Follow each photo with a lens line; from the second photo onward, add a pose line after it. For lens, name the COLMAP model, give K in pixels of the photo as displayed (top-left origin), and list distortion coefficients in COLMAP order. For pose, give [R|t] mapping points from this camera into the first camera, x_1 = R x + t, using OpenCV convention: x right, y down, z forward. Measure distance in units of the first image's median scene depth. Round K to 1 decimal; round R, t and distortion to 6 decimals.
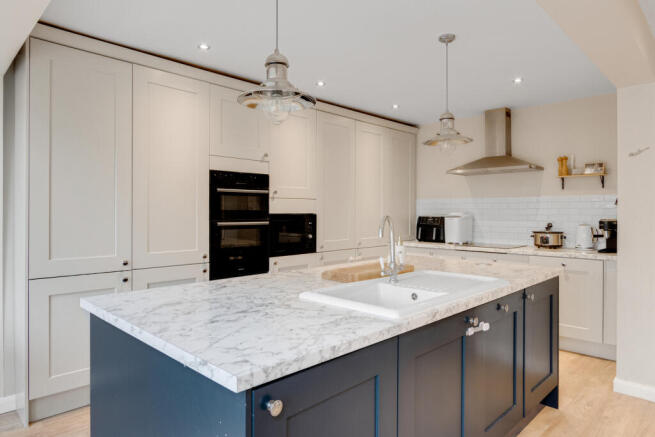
lens RADIAL K [[404.9, 0, 326.3], [0, 404.9, 219.2], [0, 0, 1]] dist [-0.005725, -0.005022]
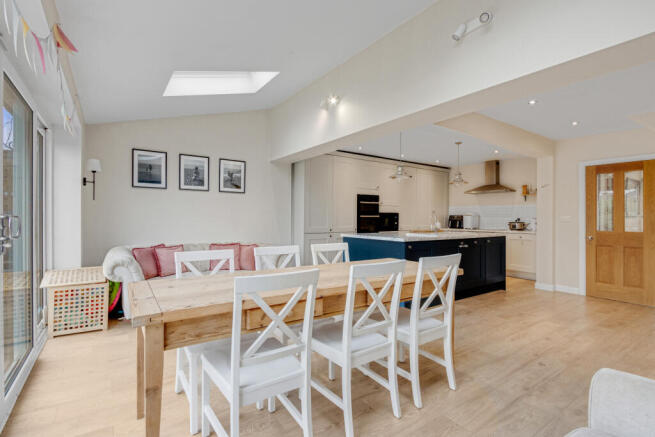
lens RADIAL K [[310.7, 0, 325.4], [0, 310.7, 221.4], [0, 0, 1]] dist [0.021106, -0.000638]
pose [[0.984115, 0.007142, -0.177390, -0.112608], [-0.008716, 0.999929, -0.008091, 0.047172], [0.177320, 0.009509, 0.984107, -0.698861]]
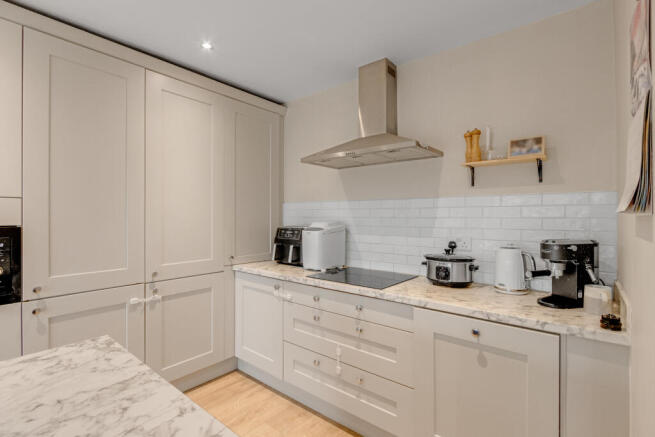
lens RADIAL K [[310.7, 0, 331.3], [0, 310.7, 215.5], [0, 0, 1]] dist [0.021106, -0.000638]
pose [[0.994659, 0.004742, 0.103104, 0.325059], [-0.002599, 0.999778, -0.020914, -0.019636], [-0.103181, 0.020535, 0.994451, 0.554131]]
